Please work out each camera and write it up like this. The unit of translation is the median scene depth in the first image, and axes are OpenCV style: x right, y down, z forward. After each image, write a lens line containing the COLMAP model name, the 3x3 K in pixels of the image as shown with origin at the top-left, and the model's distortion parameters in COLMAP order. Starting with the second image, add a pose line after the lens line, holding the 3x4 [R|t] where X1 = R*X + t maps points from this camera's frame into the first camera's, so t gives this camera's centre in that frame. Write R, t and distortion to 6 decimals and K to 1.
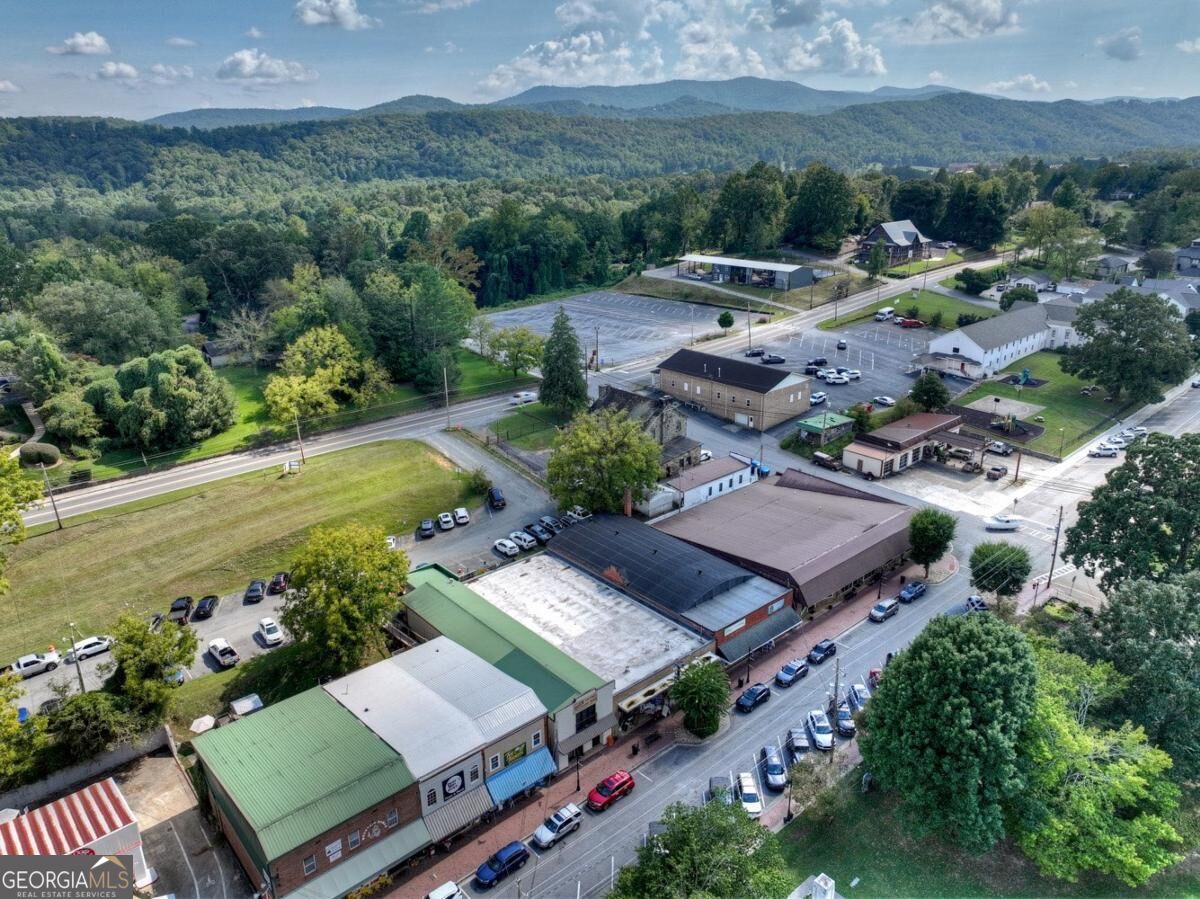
lens RADIAL K [[830.9, 0, 597.7], [0, 830.9, 440.7], [0, 0, 1]] dist [-0.002582, 0.016034]
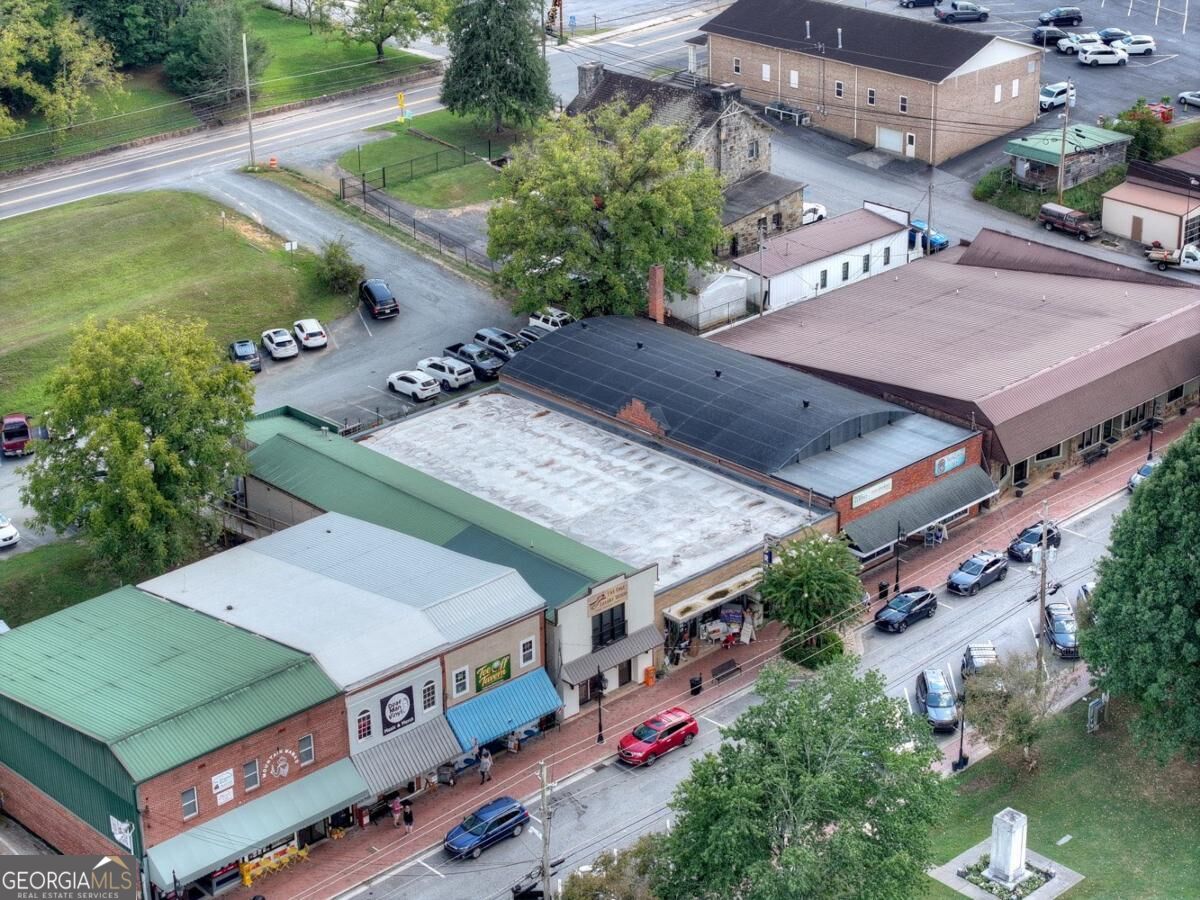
lens RADIAL K [[2350.8, 0, 601.4], [0, 2350.8, 456.3], [0, 0, 1]] dist [-0.125437, 0.000000]
pose [[0.998974, -0.021353, 0.039927, -0.047680], [0.018353, 0.997084, 0.074069, 0.059495], [-0.041392, -0.073260, 0.996454, -0.344089]]
